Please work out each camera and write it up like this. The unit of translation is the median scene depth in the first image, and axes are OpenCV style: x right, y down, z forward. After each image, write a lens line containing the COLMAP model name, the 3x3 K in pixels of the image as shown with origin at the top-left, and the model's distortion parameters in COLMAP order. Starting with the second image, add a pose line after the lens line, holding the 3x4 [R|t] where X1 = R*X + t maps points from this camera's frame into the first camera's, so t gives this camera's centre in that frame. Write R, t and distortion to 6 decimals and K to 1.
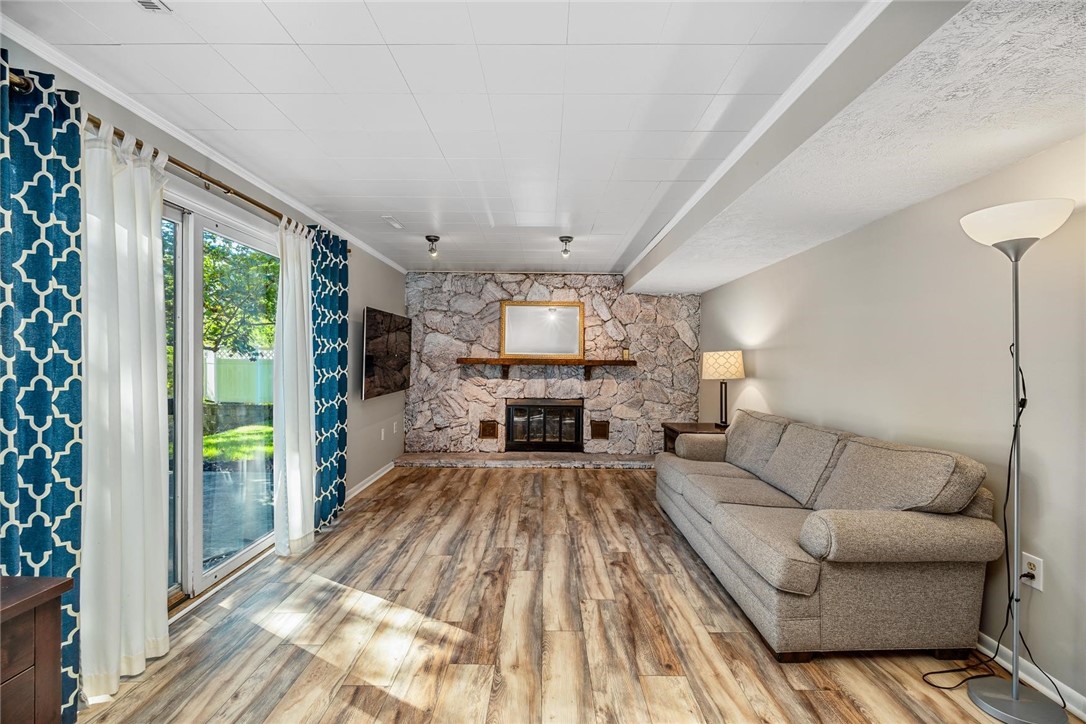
lens RADIAL K [[473.3, 0, 540.1], [0, 473.3, 361.6], [0, 0, 1]] dist [-0.002855, 0.001151]
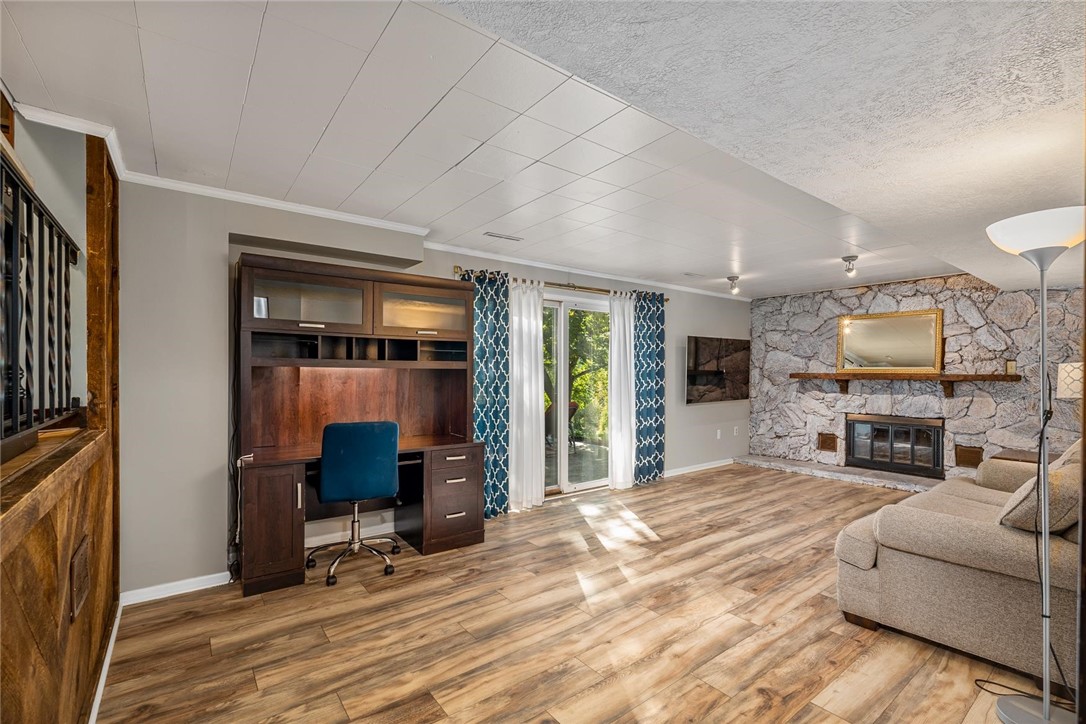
lens RADIAL K [[473.3, 0, 539.2], [0, 473.3, 377.7], [0, 0, 1]] dist [-0.002855, 0.001151]
pose [[0.604340, 0.002051, -0.796724, 0.601587], [-0.002247, 0.999997, 0.000869, 0.006005], [0.796724, 0.001265, 0.604343, -0.221746]]
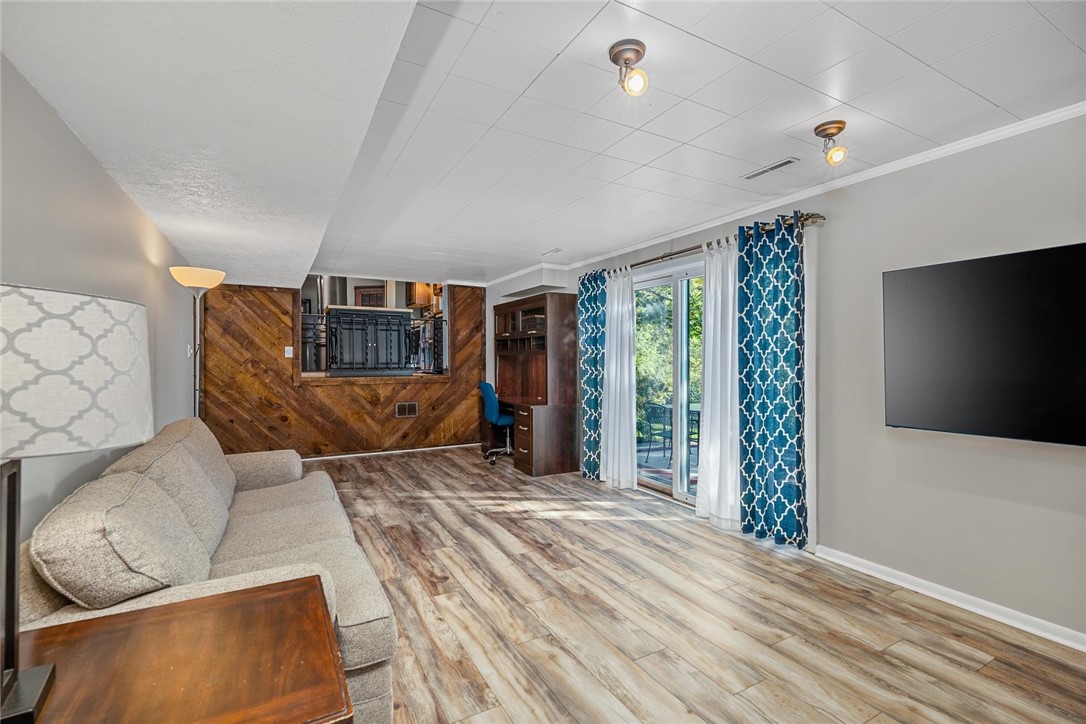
lens RADIAL K [[473.3, 0, 547.1], [0, 473.3, 361.2], [0, 0, 1]] dist [-0.002855, 0.001151]
pose [[-0.861167, -0.007656, -0.508264, 0.406131], [-0.011856, 0.999917, 0.005026, -0.000322], [0.508183, 0.010354, -0.861187, 1.686084]]
